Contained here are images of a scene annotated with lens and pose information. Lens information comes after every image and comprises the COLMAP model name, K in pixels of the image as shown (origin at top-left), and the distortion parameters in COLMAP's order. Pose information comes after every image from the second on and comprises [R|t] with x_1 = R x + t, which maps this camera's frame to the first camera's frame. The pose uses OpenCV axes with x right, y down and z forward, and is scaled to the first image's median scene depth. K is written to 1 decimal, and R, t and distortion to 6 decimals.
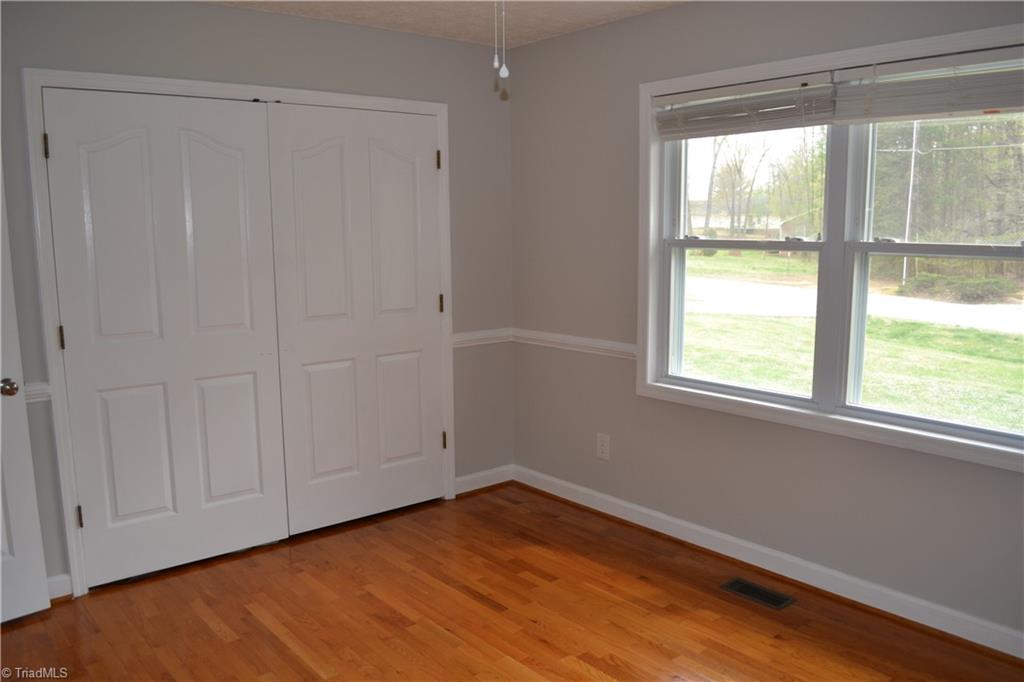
lens RADIAL K [[845.8, 0, 511.3], [0, 845.8, 373.7], [0, 0, 1]] dist [-0.080857, 0.000120]
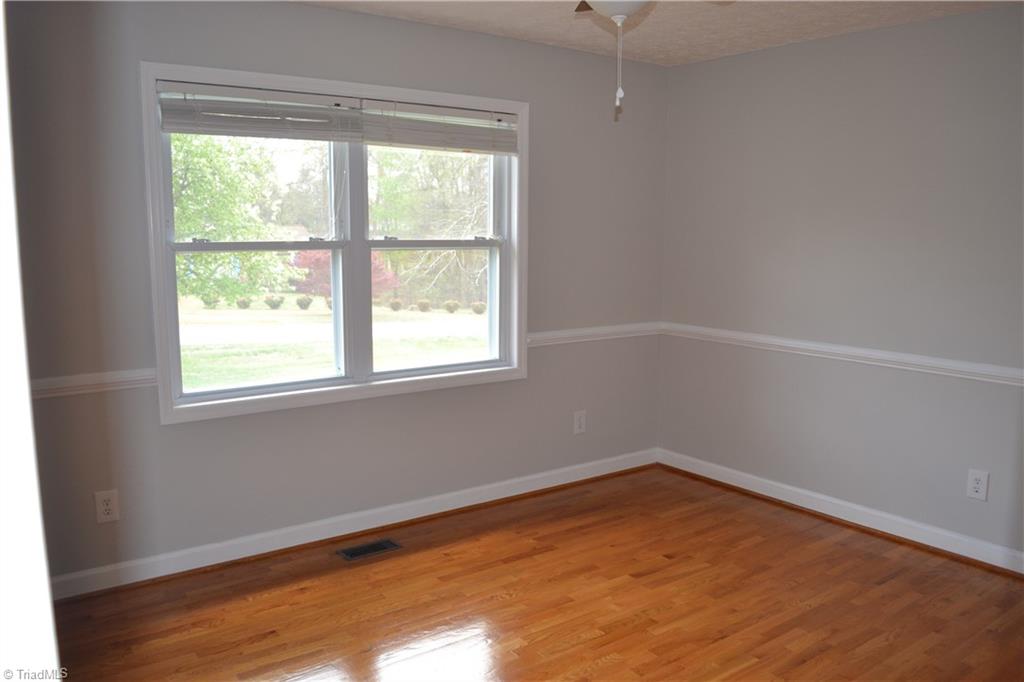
lens RADIAL K [[821.7, 0, 515.6], [0, 821.7, 356.0], [0, 0, 1]] dist [-0.077009, 0.000709]
pose [[0.030791, -0.147849, 0.988531, -0.768106], [0.167143, 0.975835, 0.140744, -0.119057], [-0.985452, 0.160892, 0.054759, 0.711456]]
